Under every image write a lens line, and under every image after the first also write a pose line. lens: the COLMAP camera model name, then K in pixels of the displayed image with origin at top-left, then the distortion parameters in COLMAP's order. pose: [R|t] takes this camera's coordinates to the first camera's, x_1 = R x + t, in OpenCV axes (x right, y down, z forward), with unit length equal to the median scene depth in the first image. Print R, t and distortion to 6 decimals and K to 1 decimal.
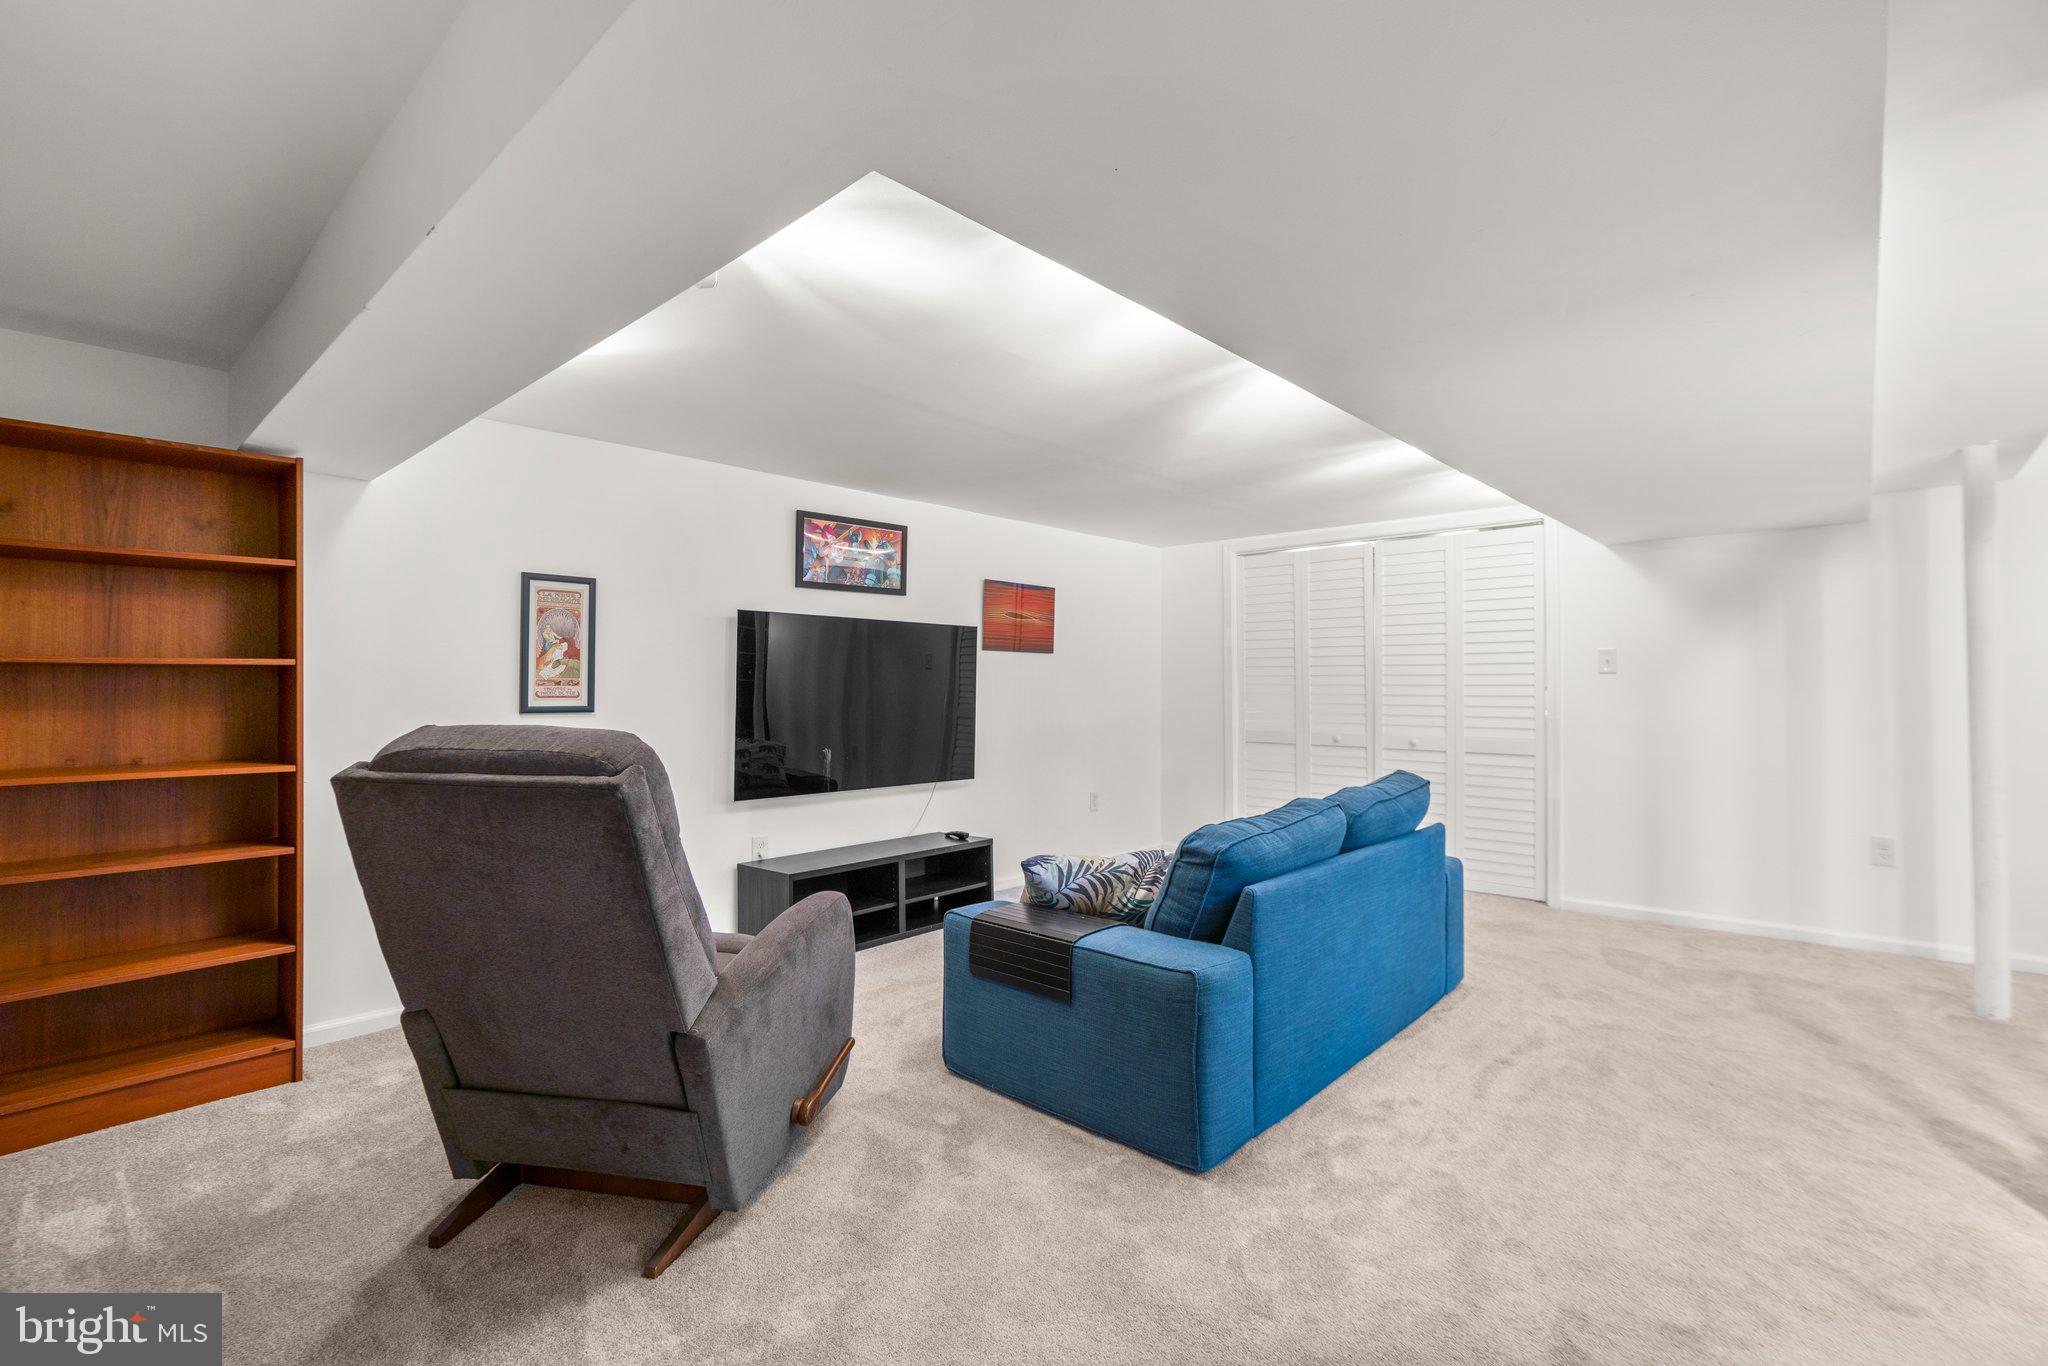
lens RADIAL K [[921.9, 0, 1025.7], [0, 921.9, 668.0], [0, 0, 1]] dist [-0.016899, 0.008106]
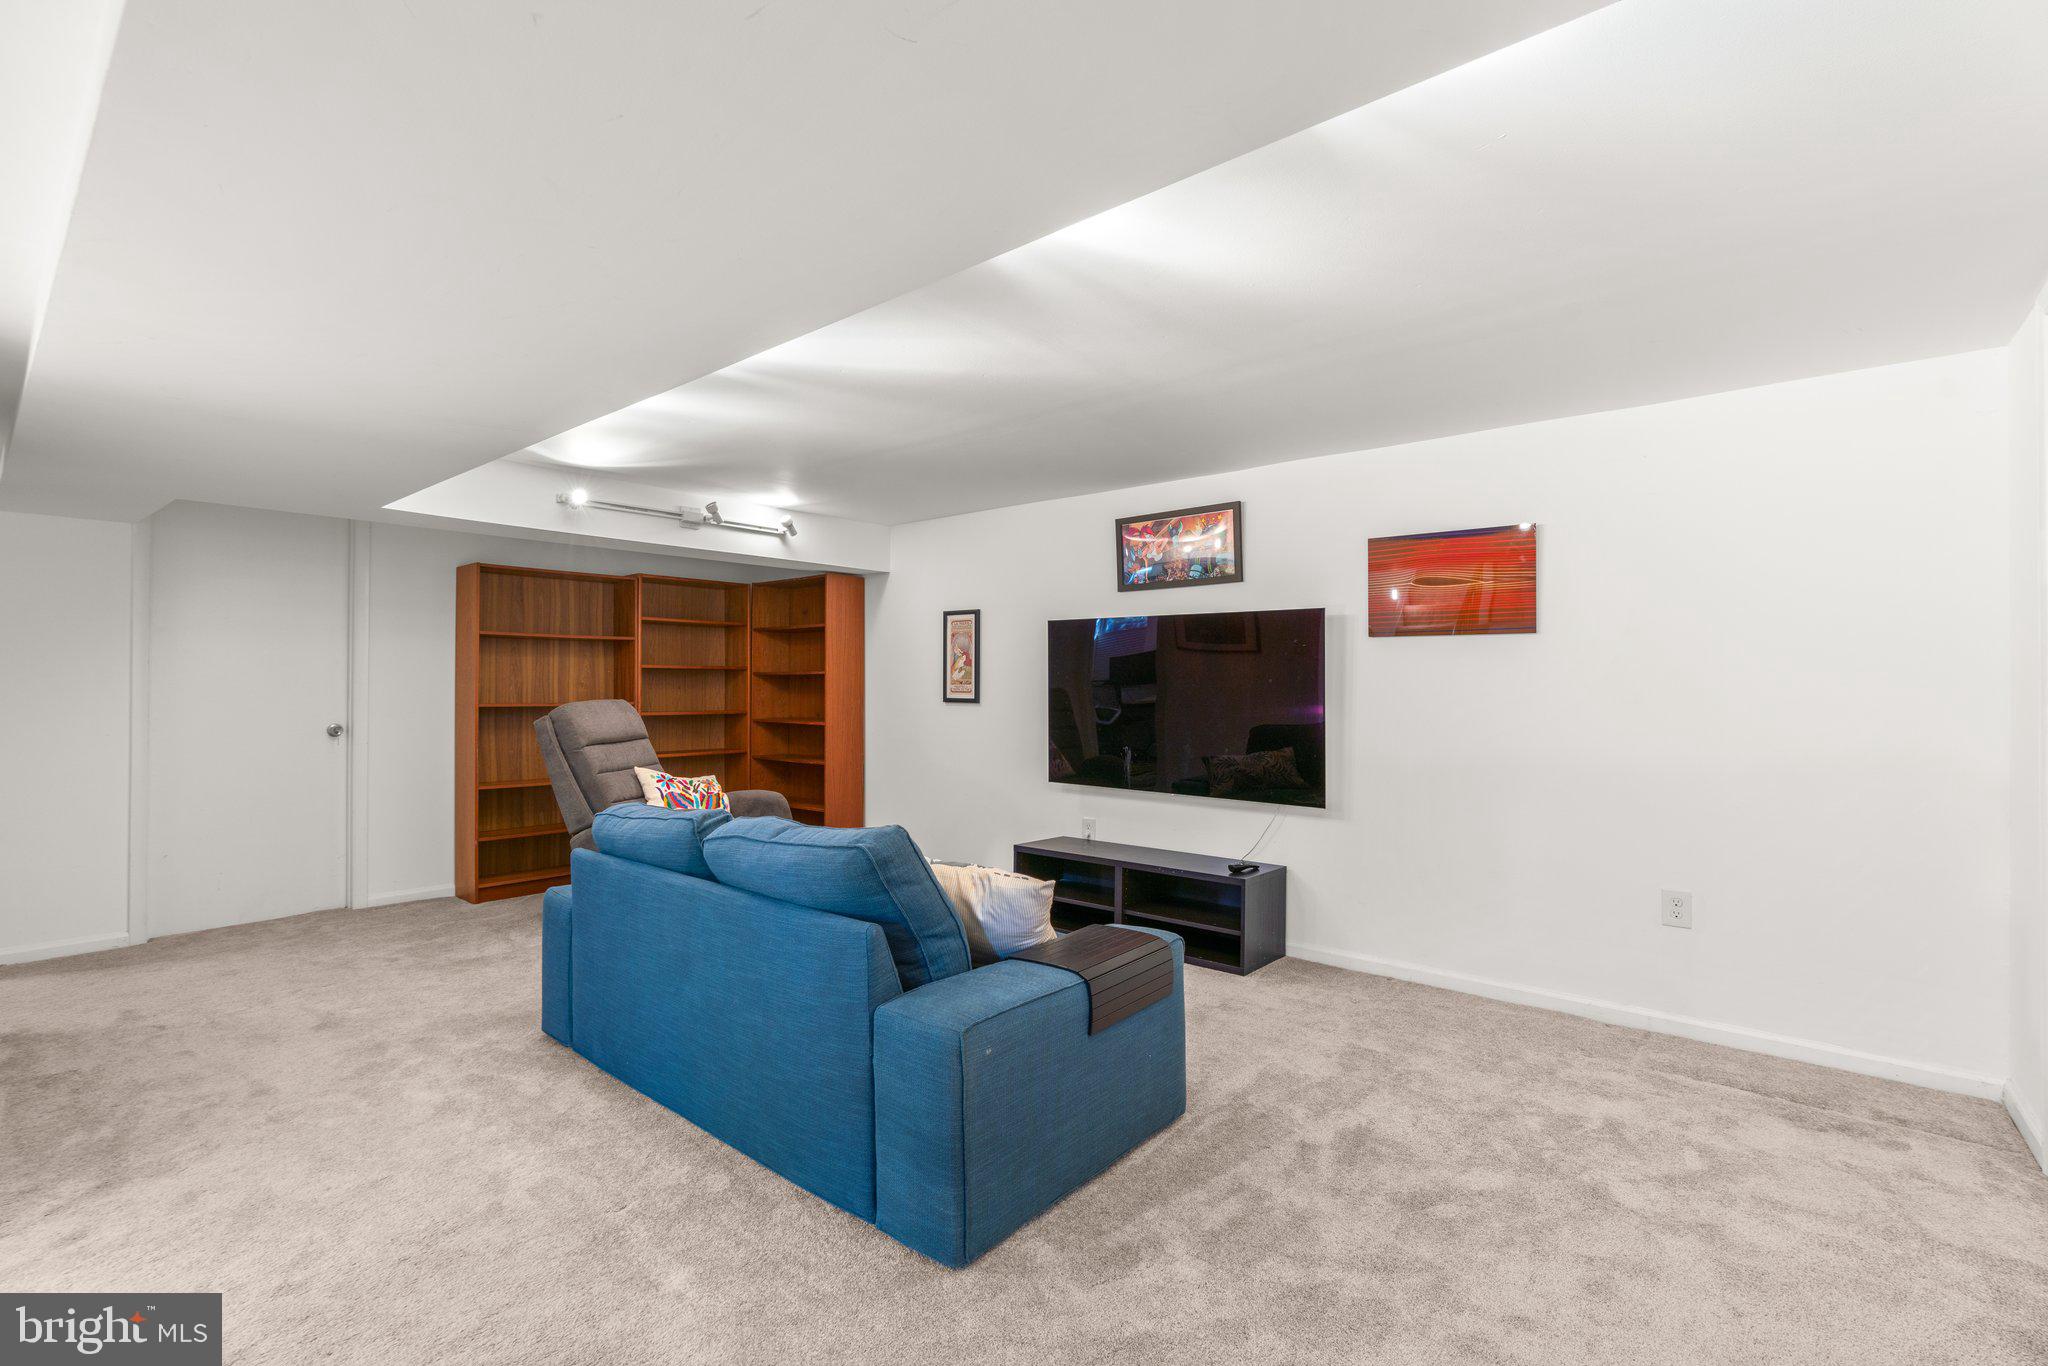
lens RADIAL K [[921.9, 0, 1022.8], [0, 921.9, 687.9], [0, 0, 1]] dist [-0.016899, 0.008106]
pose [[0.047074, -0.007341, -0.998864, 0.793837], [0.005289, 0.999961, -0.007099, 0.029080], [0.998877, -0.004949, 0.047111, 0.832351]]
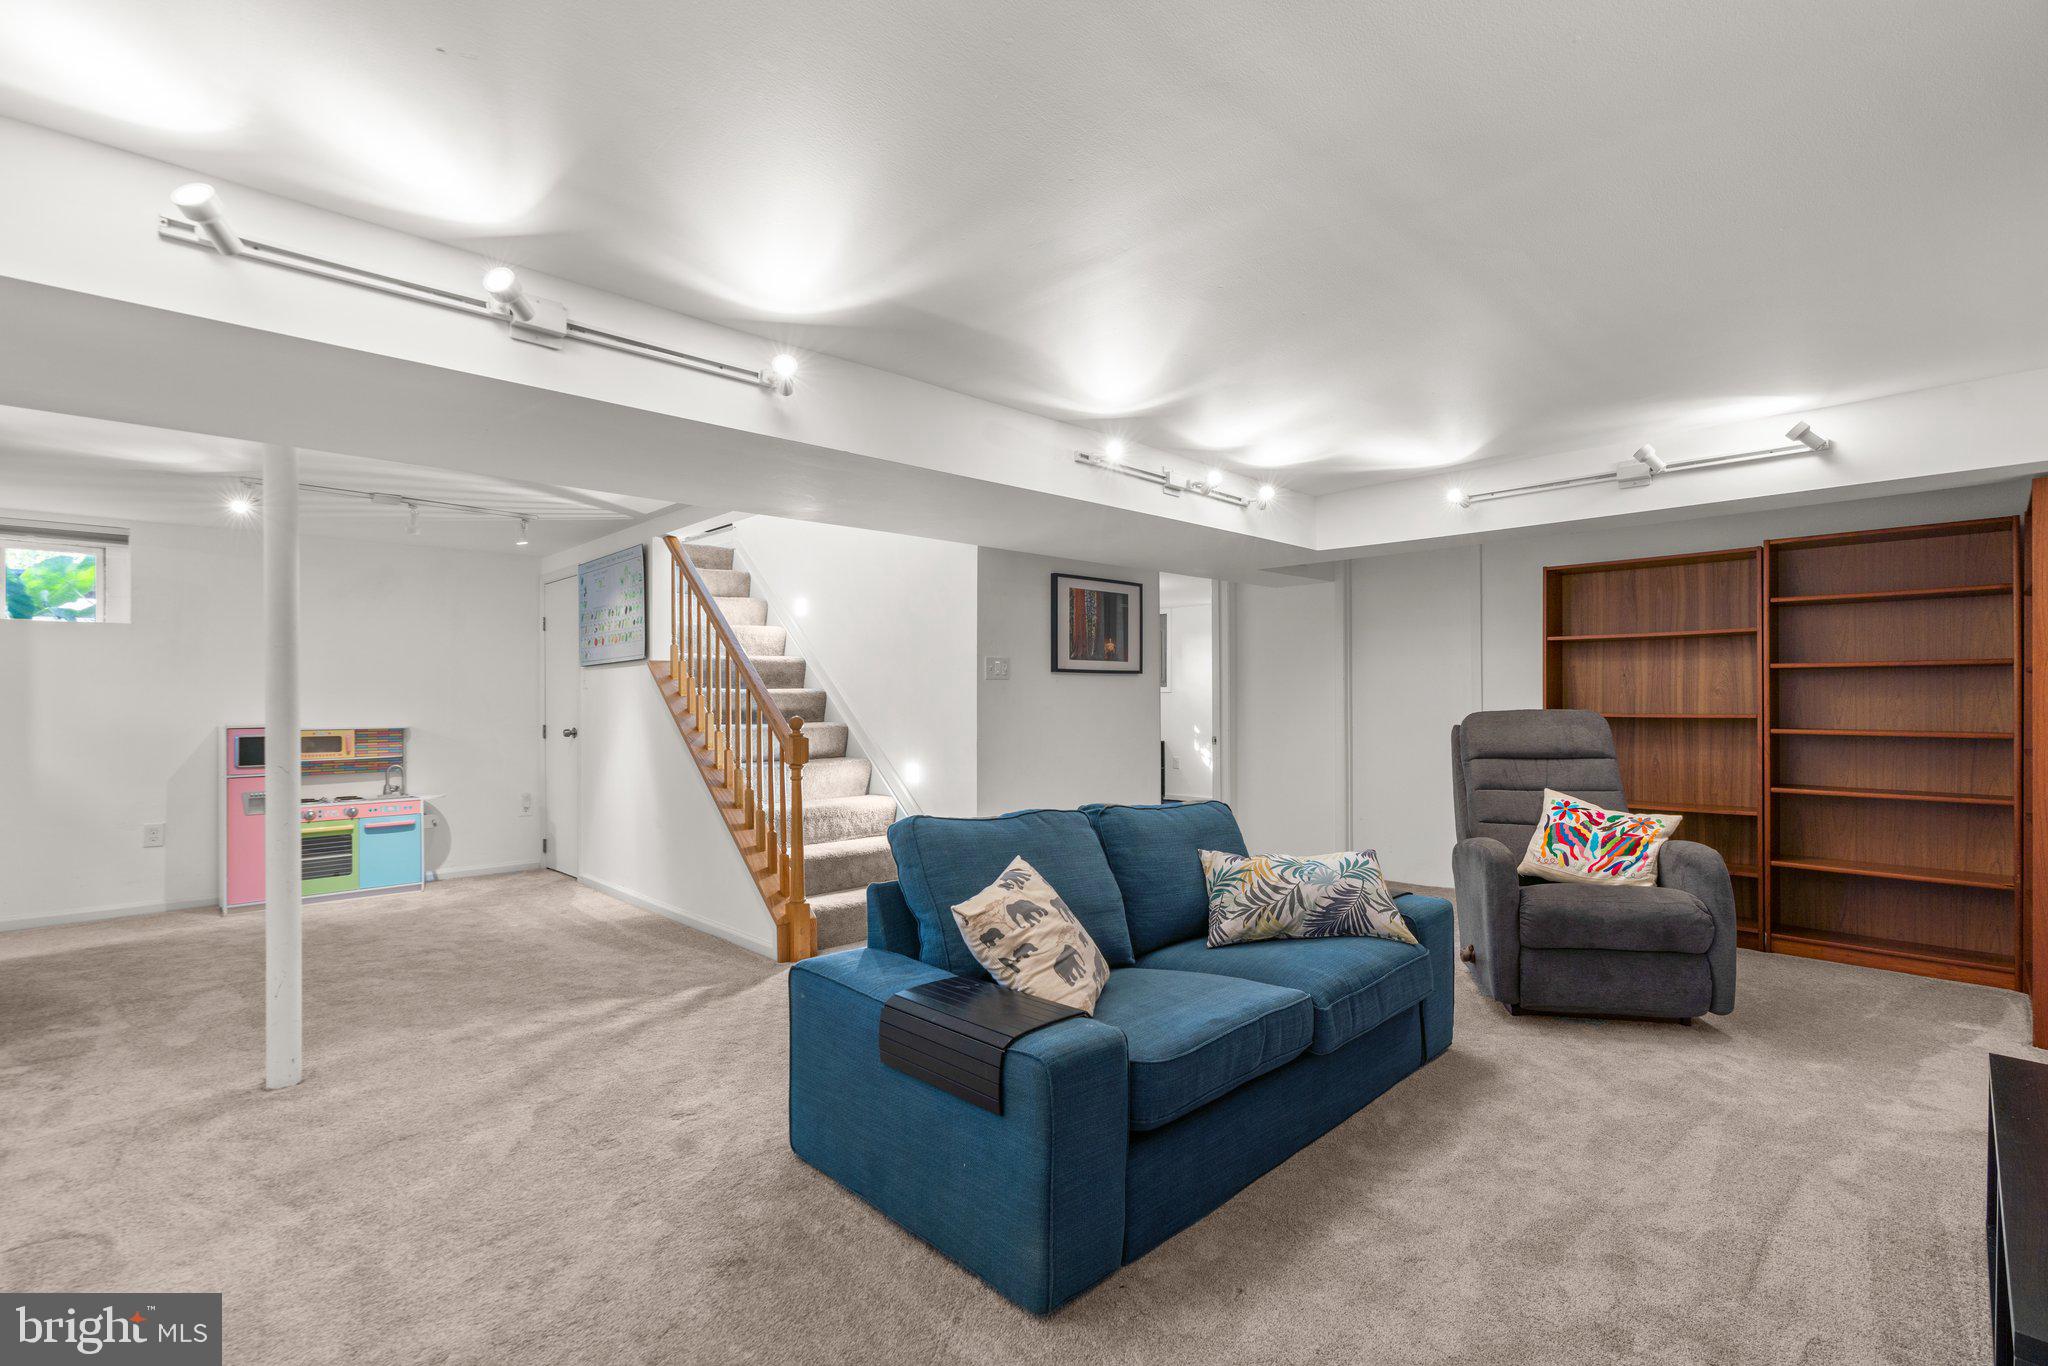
lens RADIAL K [[921.9, 0, 1019.6], [0, 921.9, 690.8], [0, 0, 1]] dist [-0.016899, 0.008106]
pose [[-0.998614, -0.001609, 0.052612, 0.219445], [-0.002315, 0.999908, -0.013361, 0.027032], [-0.052585, -0.013464, -0.998526, 1.332578]]
